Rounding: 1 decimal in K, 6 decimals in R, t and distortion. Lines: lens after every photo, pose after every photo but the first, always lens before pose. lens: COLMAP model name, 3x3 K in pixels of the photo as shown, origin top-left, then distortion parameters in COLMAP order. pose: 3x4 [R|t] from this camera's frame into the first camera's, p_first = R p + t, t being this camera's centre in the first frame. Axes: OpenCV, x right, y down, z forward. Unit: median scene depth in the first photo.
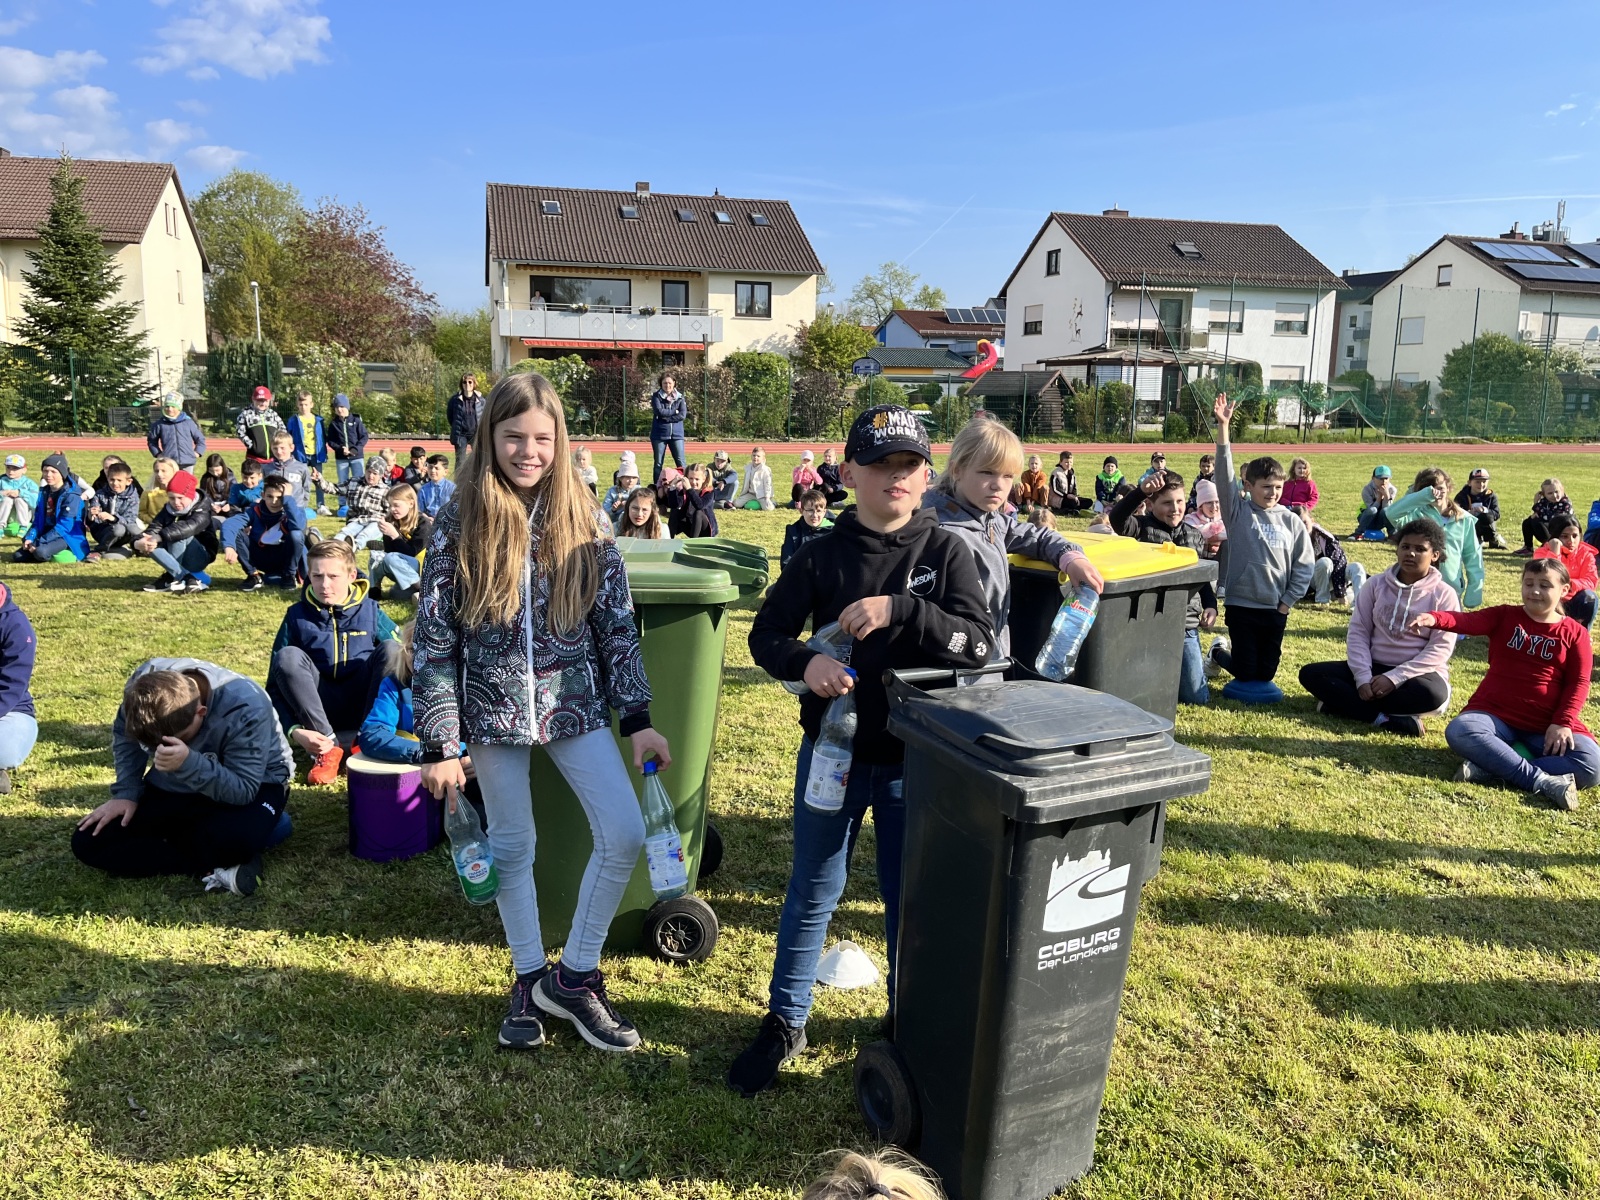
lens RADIAL K [[1205.8, 0, 800.0], [0, 1205.8, 576.9], [0, 0, 1]] dist [0.075797, -0.113284]
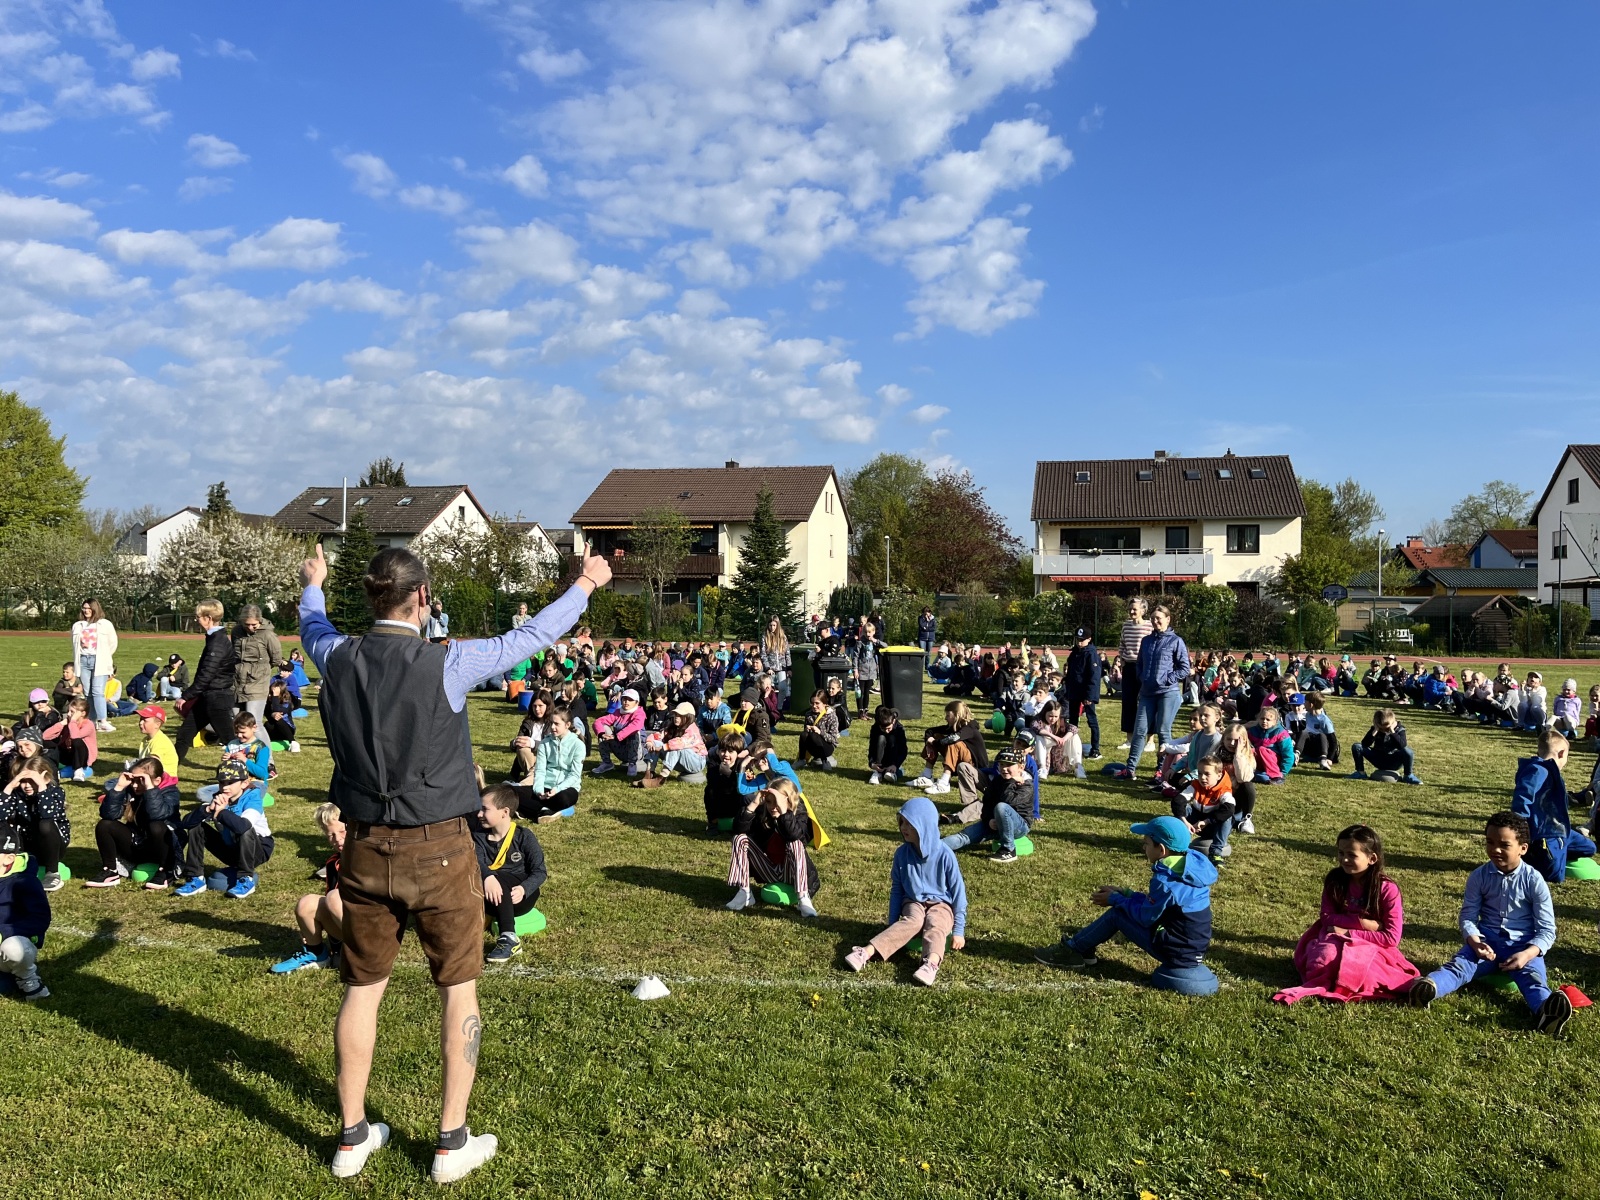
lens RADIAL K [[1210.6, 0, 800.0], [0, 1210.6, 600.0], [0, 0, 1]] dist [0.000589, 0.000011]
pose [[0.871877, -0.009635, -0.489630, 0.169913], [-0.069702, 0.987187, -0.143542, 0.038035], [0.484739, 0.159279, 0.860034, -0.258207]]
